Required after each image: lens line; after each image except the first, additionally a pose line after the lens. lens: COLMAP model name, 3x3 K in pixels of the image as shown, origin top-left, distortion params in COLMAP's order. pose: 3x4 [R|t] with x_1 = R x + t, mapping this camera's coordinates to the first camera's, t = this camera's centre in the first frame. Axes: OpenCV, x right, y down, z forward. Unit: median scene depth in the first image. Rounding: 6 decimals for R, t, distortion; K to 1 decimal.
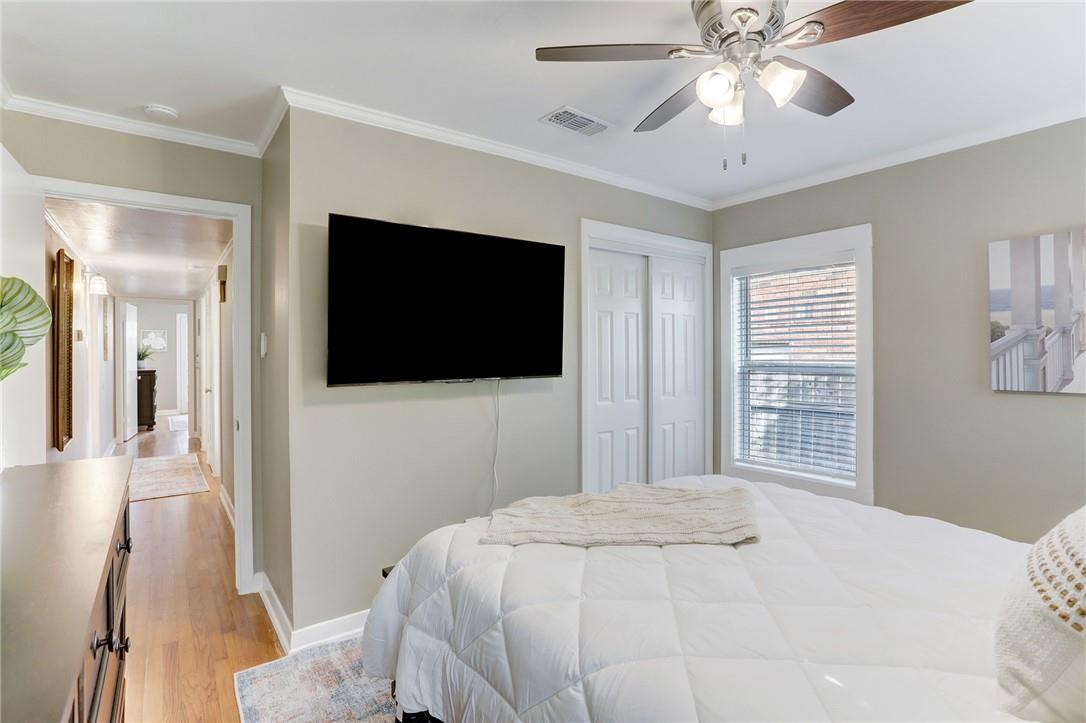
lens RADIAL K [[531.8, 0, 540.7], [0, 531.8, 351.1], [0, 0, 1]] dist [-0.059635, 0.035761]
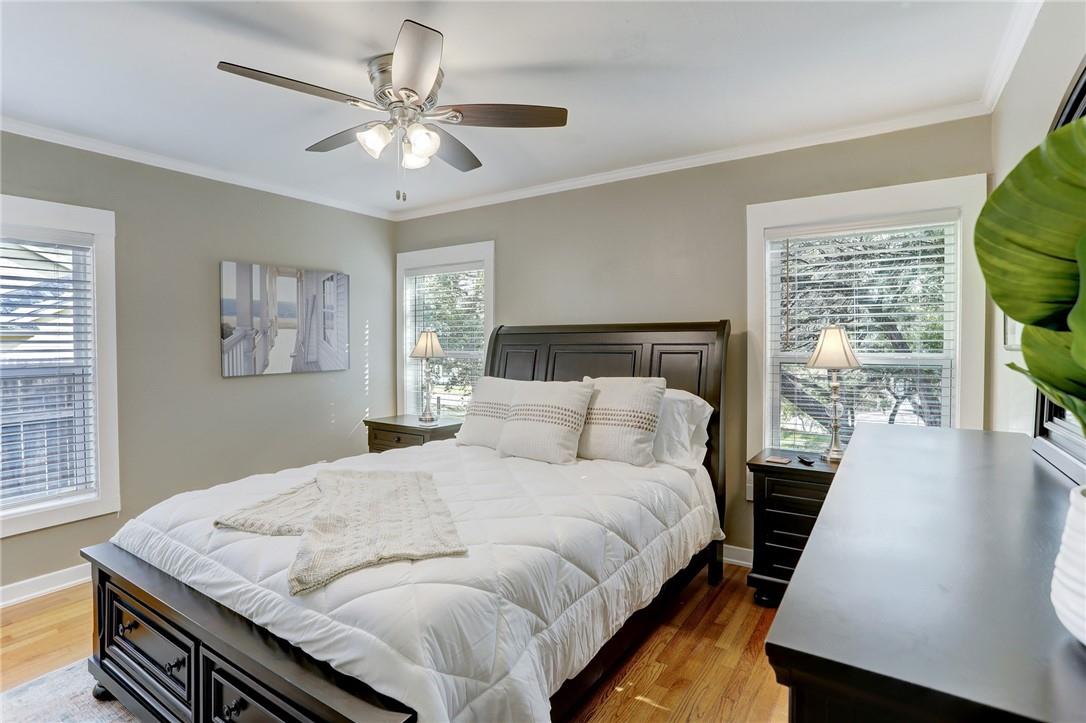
lens RADIAL K [[531.8, 0, 540.7], [0, 531.8, 351.1], [0, 0, 1]] dist [-0.059635, 0.035761]
pose [[-0.338591, -0.012086, 0.940856, -0.628959], [0.004534, 0.999885, 0.014476, -0.003325], [-0.940923, 0.009168, -0.338497, 0.735274]]
